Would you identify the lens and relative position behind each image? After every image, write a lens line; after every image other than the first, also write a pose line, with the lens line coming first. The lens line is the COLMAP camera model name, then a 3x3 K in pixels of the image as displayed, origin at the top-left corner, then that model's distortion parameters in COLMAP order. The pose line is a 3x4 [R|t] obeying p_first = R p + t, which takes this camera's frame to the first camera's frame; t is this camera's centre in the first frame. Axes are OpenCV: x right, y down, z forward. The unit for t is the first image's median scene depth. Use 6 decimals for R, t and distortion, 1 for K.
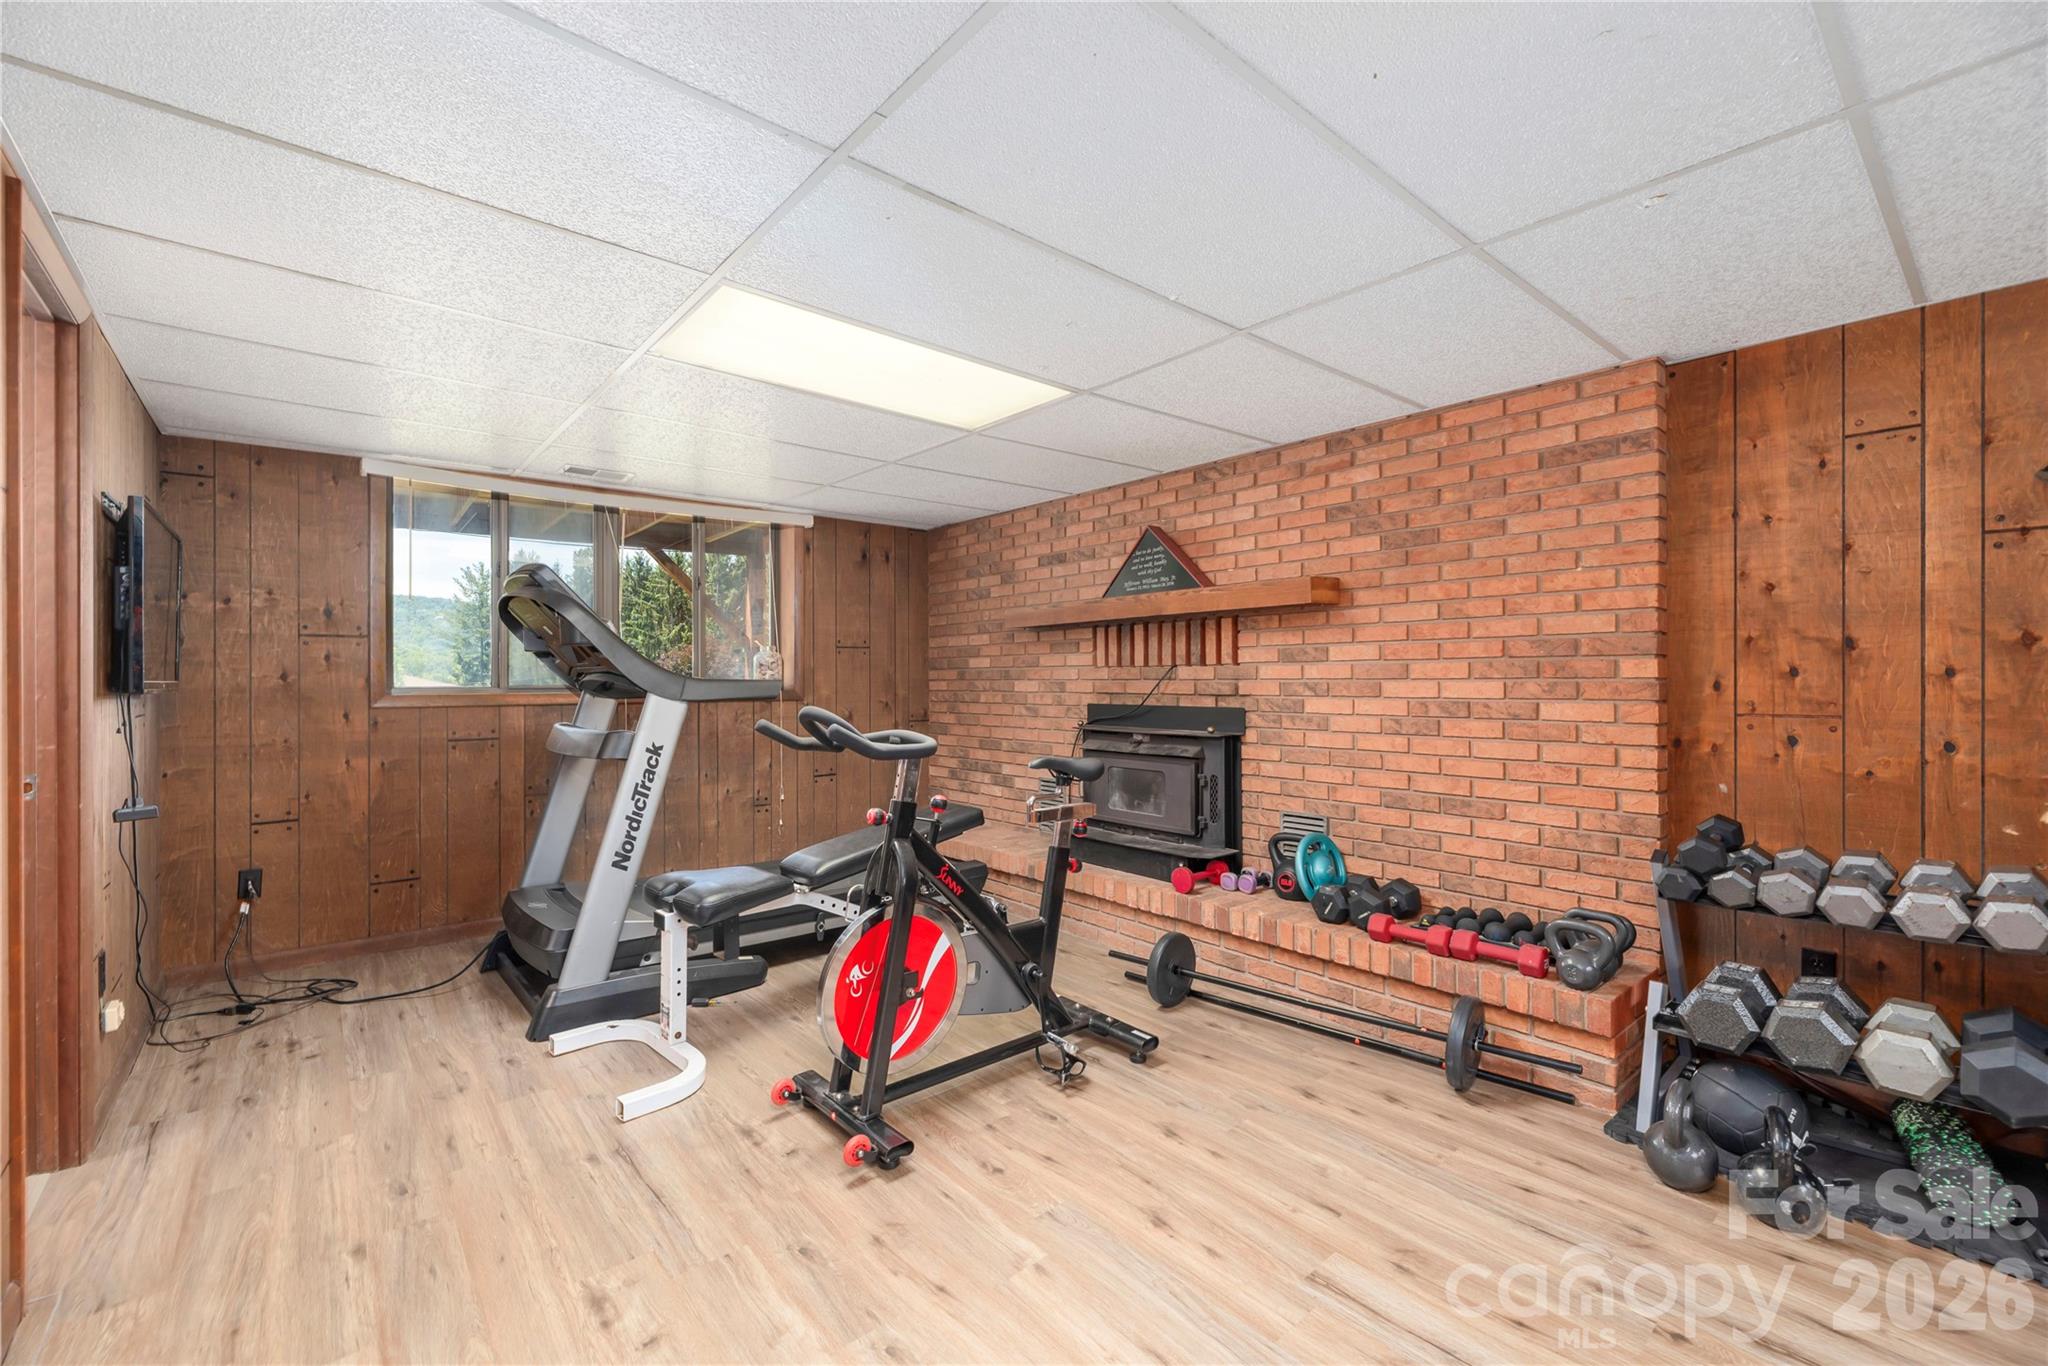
lens RADIAL K [[846.4, 0, 1029.1], [0, 846.4, 676.9], [0, 0, 1]] dist [-0.006247, 0.000272]
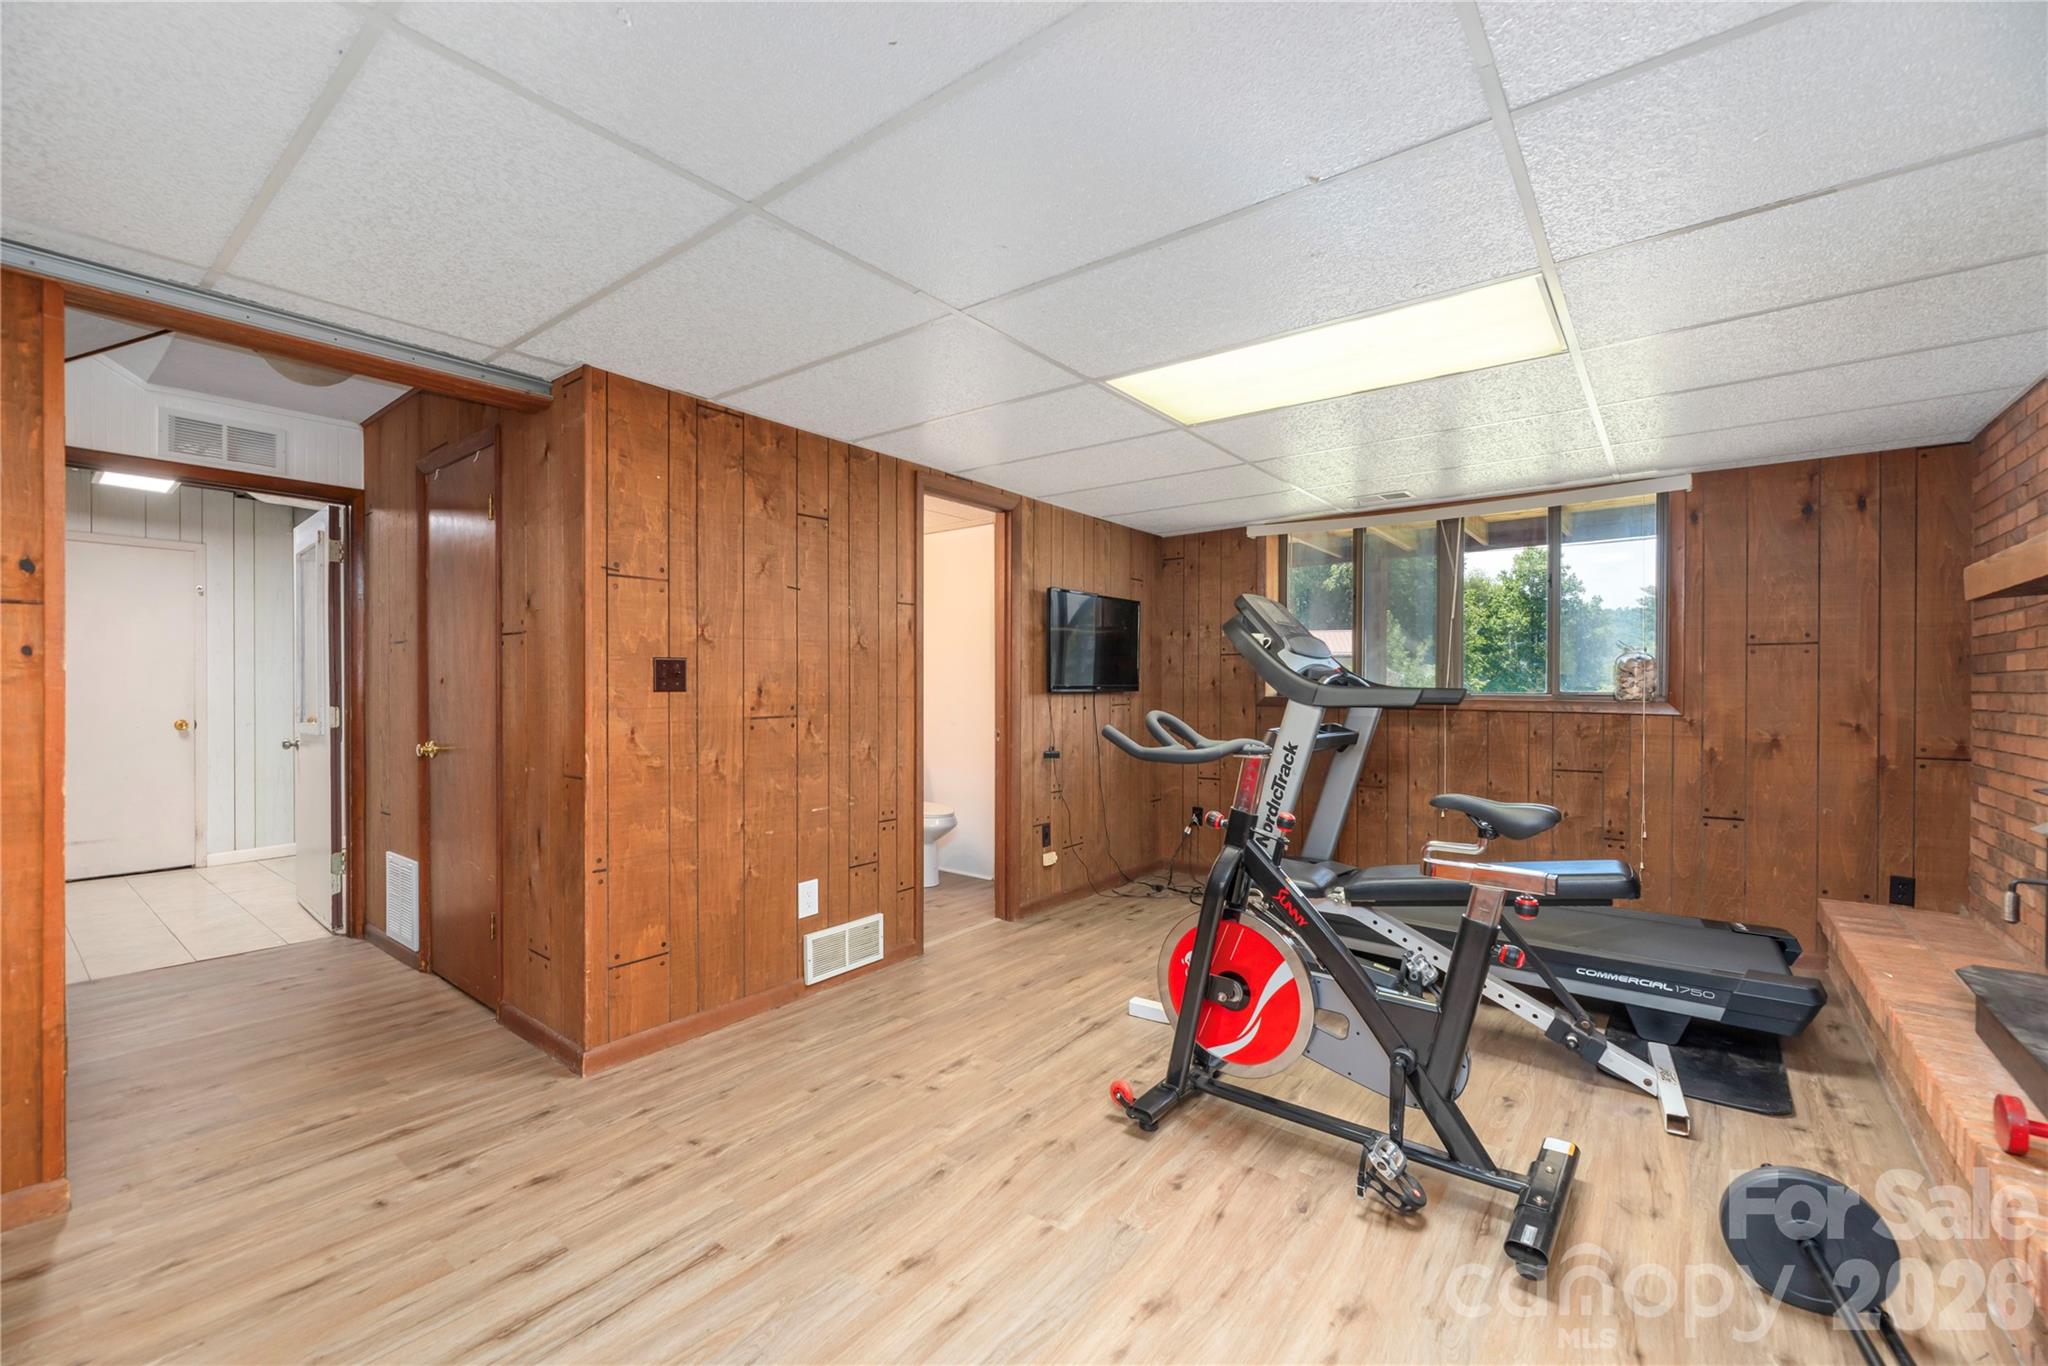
lens RADIAL K [[846.4, 0, 1027.6], [0, 846.4, 687.9], [0, 0, 1]] dist [-0.006247, 0.000272]
pose [[0.200112, 0.009299, -0.979729, 0.734448], [-0.003555, 0.999955, 0.008765, -0.004910], [0.979767, 0.001729, 0.200136, 0.519994]]
